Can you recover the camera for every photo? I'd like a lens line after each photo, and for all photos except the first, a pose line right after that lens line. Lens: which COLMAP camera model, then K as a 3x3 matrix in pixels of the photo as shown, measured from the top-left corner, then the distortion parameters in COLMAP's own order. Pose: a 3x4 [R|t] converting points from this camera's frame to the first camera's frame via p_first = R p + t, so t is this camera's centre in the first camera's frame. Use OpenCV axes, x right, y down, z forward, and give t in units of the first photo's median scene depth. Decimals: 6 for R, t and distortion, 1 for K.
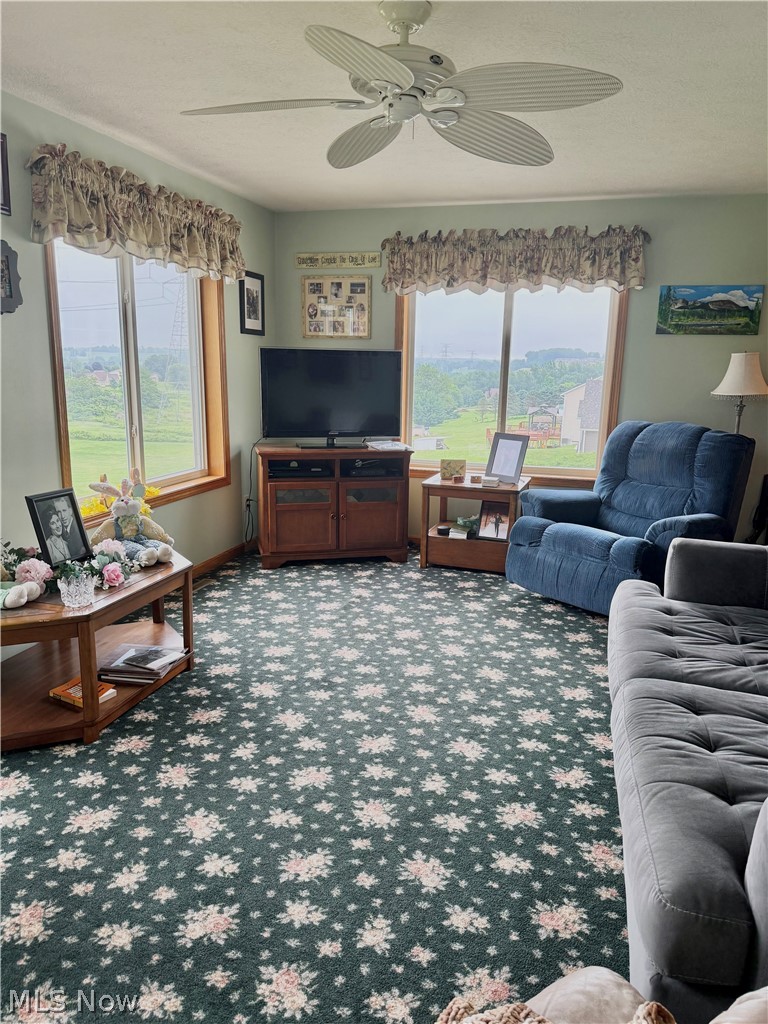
lens RADIAL K [[720.9, 0, 392.9], [0, 720.9, 519.3], [0, 0, 1]] dist [0.034207, -0.011428]
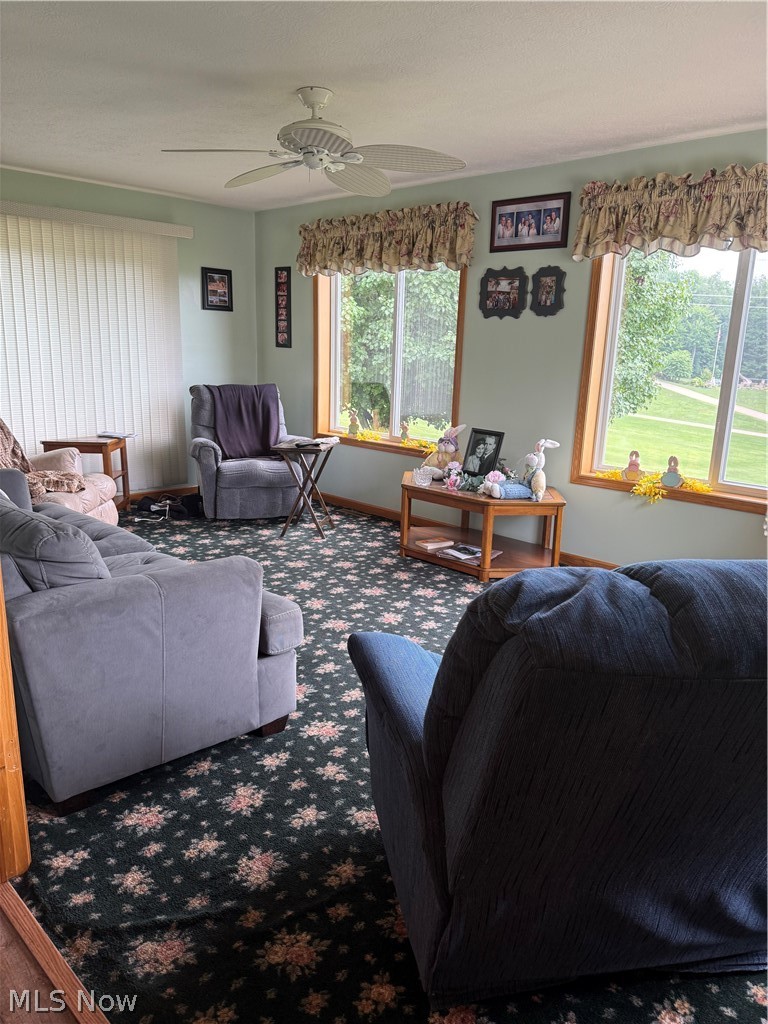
lens RADIAL K [[720.9, 0, 385.3], [0, 720.9, 509.5], [0, 0, 1]] dist [0.034207, -0.011428]
pose [[-0.463933, 0.157356, -0.871783, 1.058579], [-0.245561, 0.922691, 0.297224, -0.297758], [0.851156, 0.351968, -0.389427, 1.509581]]
